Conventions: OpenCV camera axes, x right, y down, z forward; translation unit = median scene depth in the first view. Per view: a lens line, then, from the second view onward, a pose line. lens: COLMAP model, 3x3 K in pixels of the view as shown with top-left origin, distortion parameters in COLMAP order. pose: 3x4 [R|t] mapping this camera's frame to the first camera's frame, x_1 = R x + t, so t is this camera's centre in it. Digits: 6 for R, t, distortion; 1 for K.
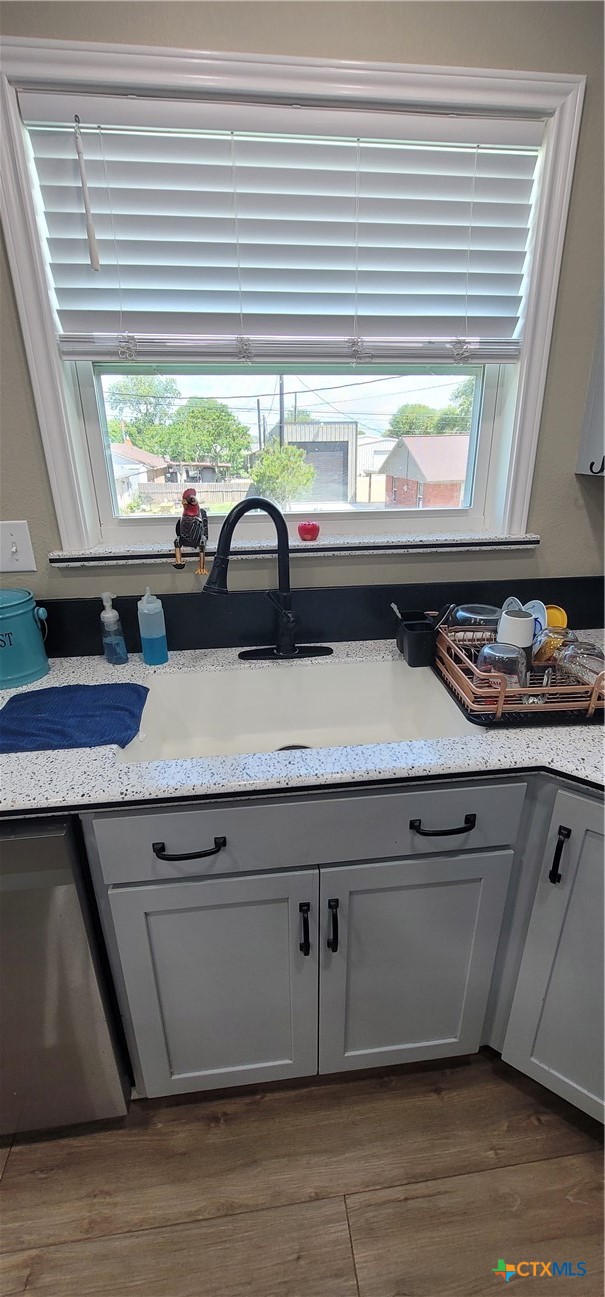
lens RADIAL K [[524.2, 0, 303.1], [0, 524.2, 649.8], [0, 0, 1]] dist [-0.001808, 0.000330]
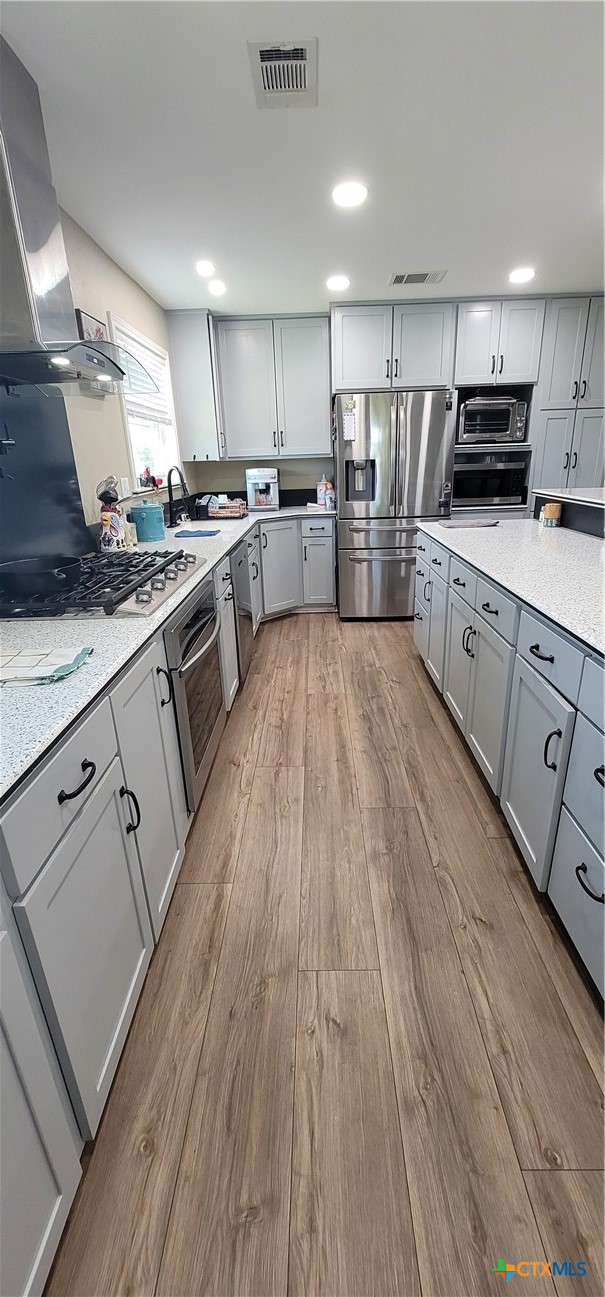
lens RADIAL K [[524.2, 0, 307.7], [0, 524.2, 654.0], [0, 0, 1]] dist [-0.001808, 0.000330]
pose [[0.142356, -0.345135, 0.927694, -3.291993], [0.409191, 0.873923, 0.262339, 0.211296], [-0.901276, 0.342258, 0.265634, -0.145954]]
